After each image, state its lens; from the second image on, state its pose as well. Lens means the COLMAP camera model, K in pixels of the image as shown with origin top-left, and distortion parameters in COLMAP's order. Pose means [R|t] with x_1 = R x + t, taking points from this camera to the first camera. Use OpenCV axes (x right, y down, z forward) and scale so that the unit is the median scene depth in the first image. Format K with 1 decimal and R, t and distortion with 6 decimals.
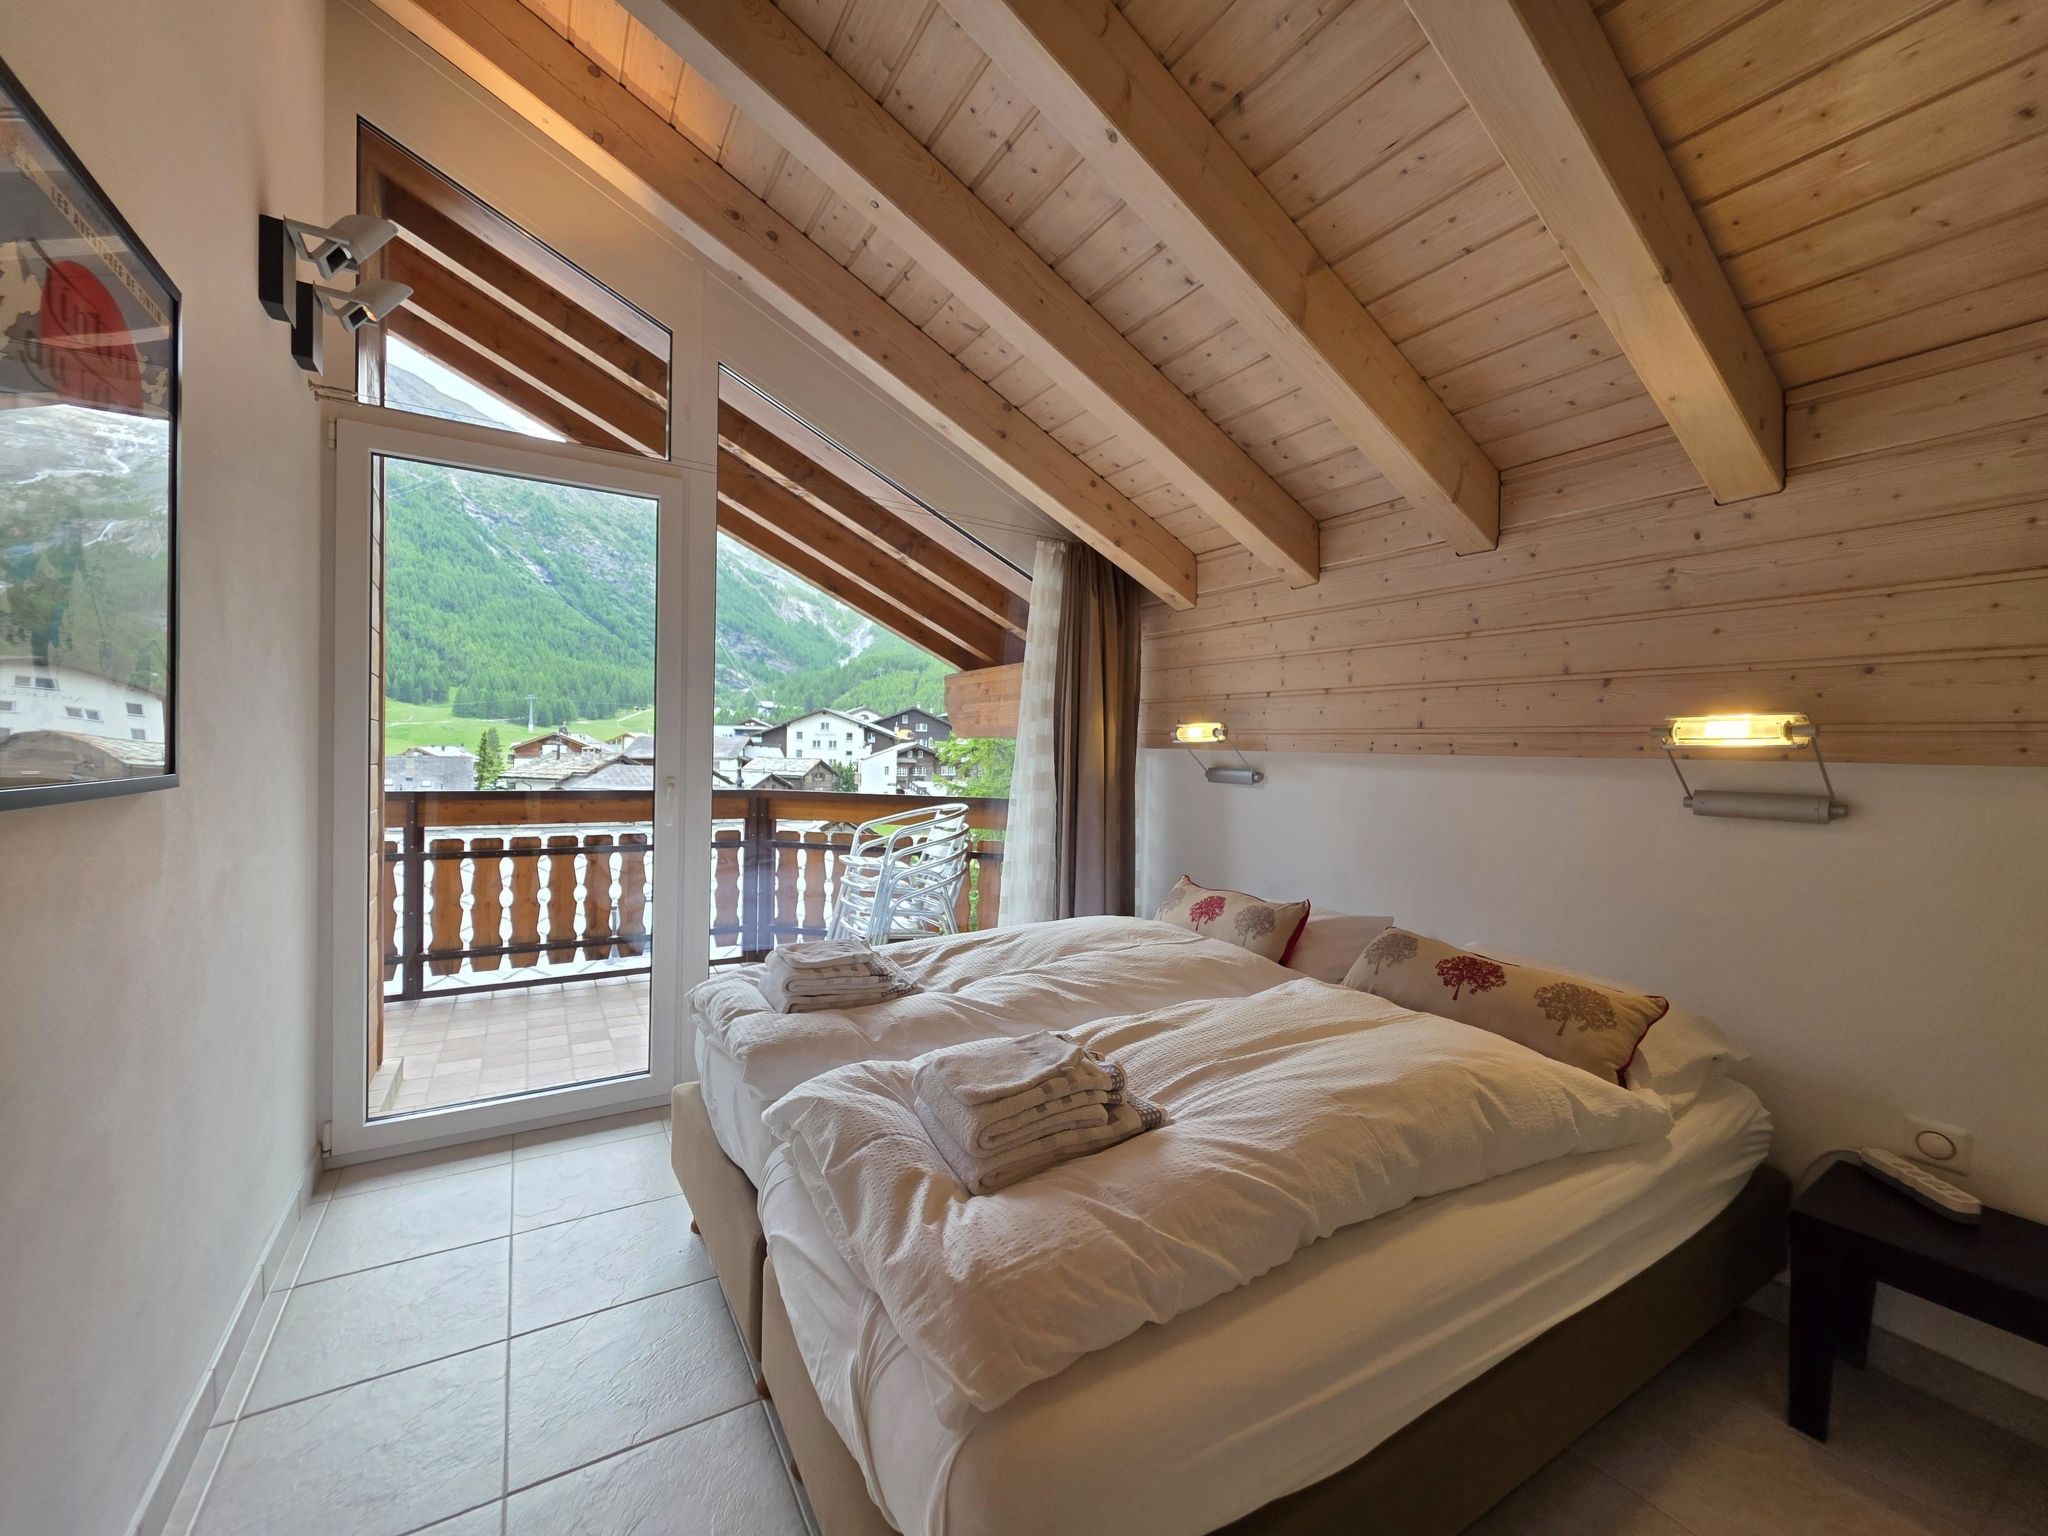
lens RADIAL K [[829.3, 0, 1024.2], [0, 829.3, 739.5], [0, 0, 1]] dist [0.000226, -0.000120]
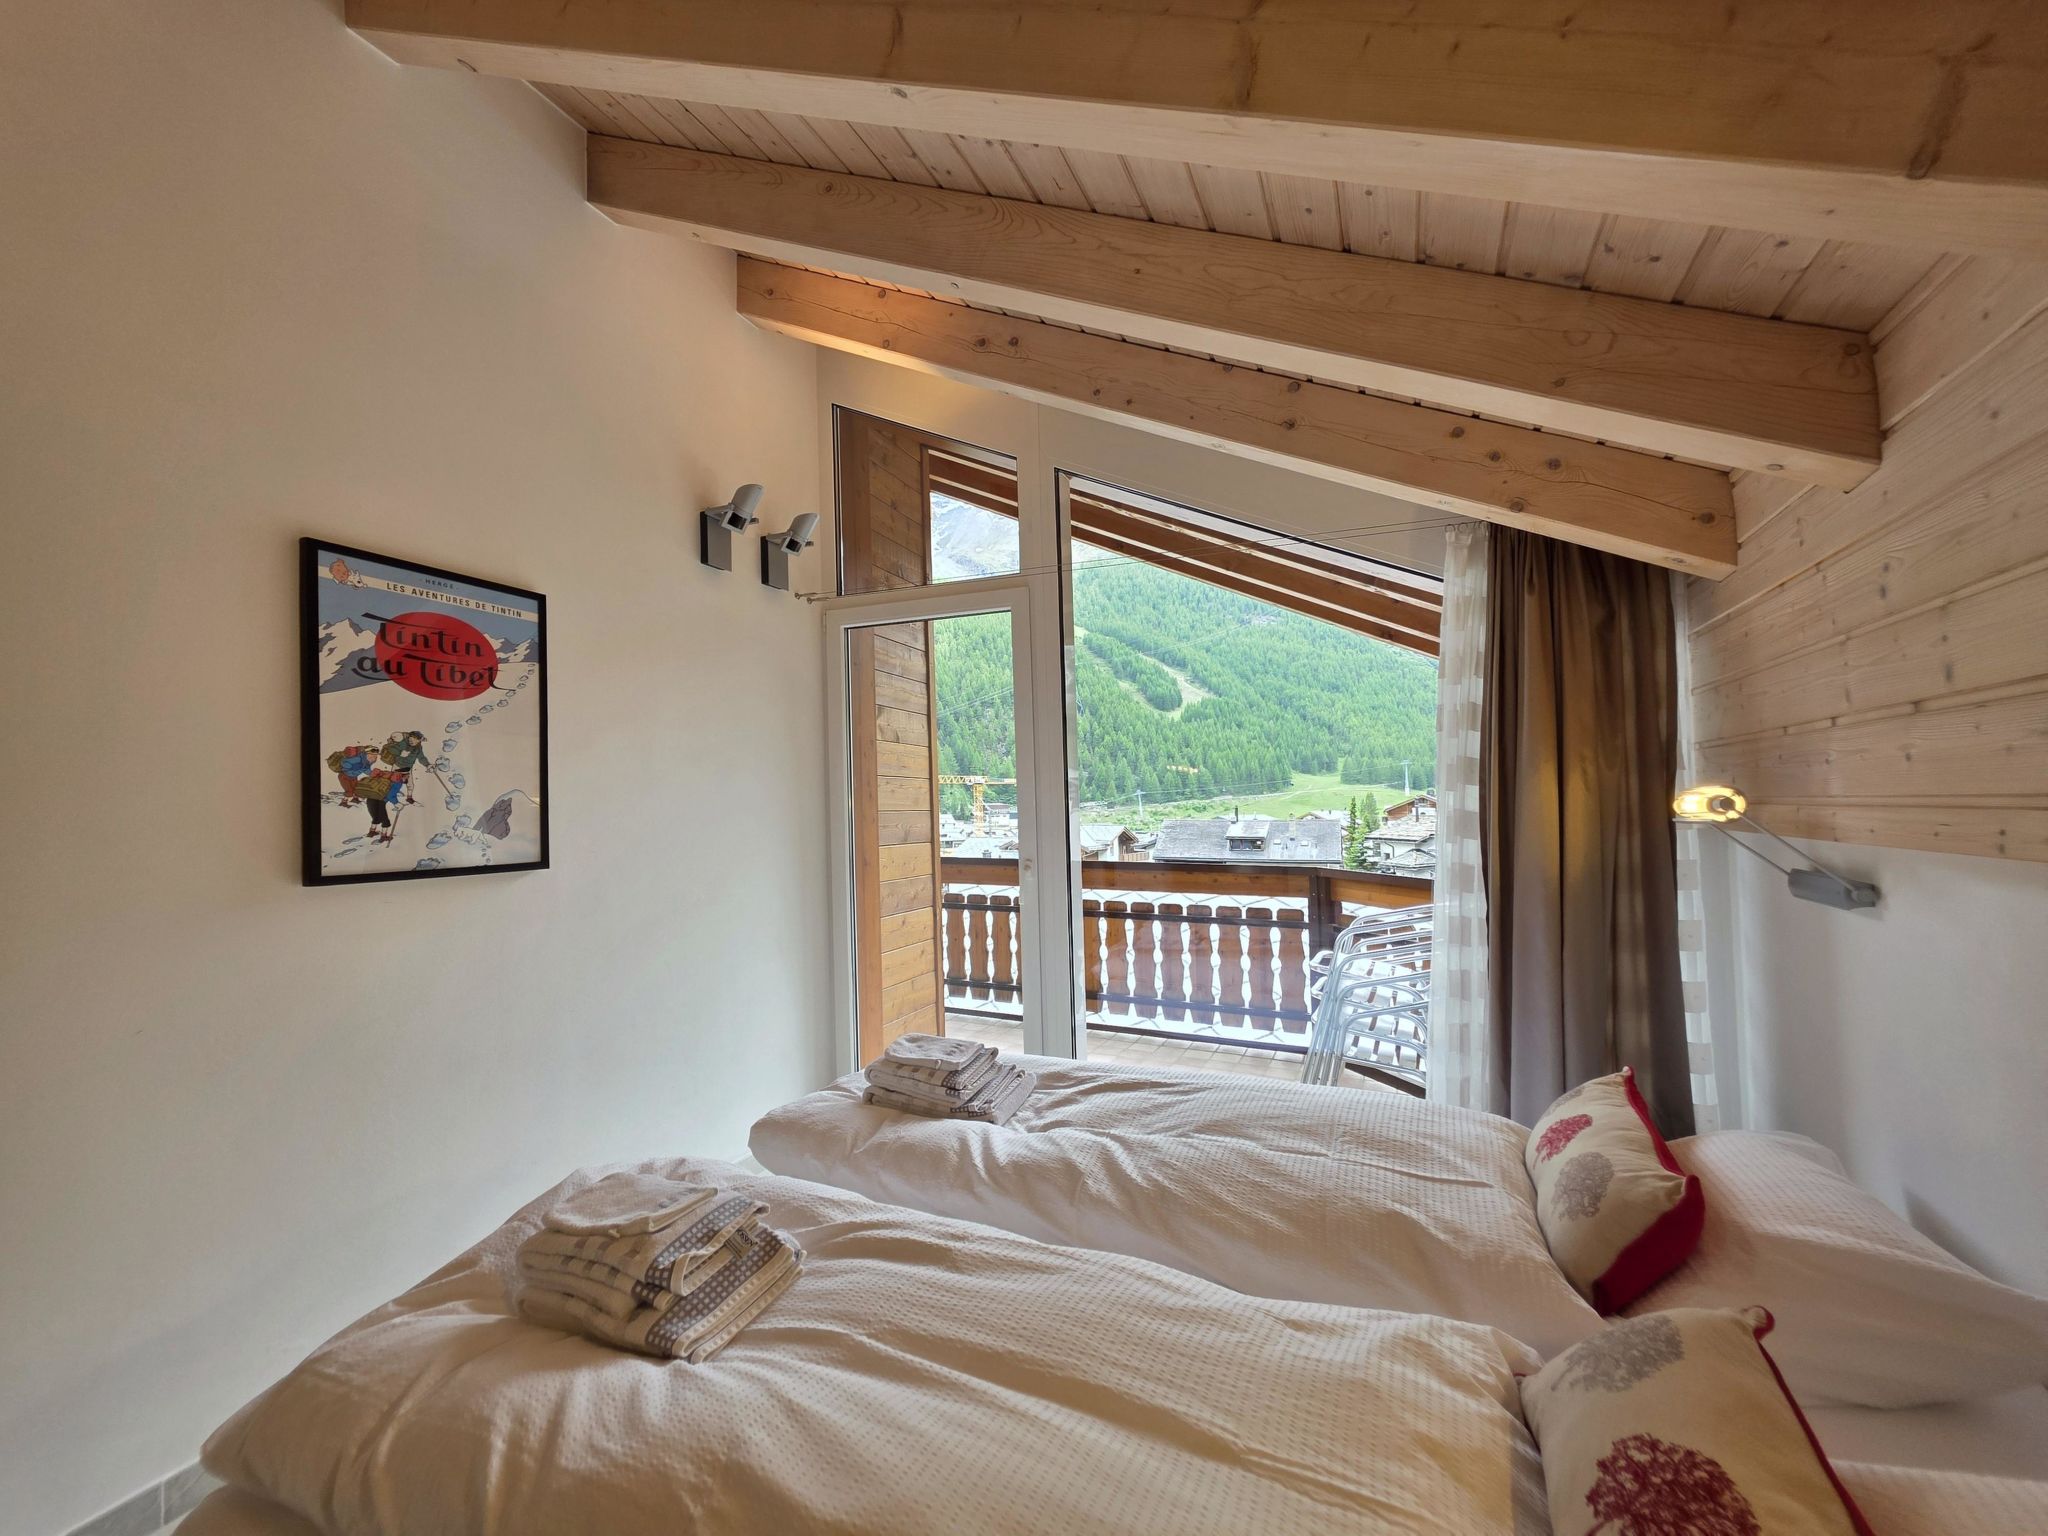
lens RADIAL K [[827.5, 0, 1024.0], [0, 827.5, 768.0], [0, 0, 1]] dist [0.001146, -0.000040]
pose [[0.560635, -0.058954, -0.825962, 0.460651], [0.026332, 0.998227, -0.053376, -0.016163], [0.827645, 0.008176, 0.561193, 0.377793]]
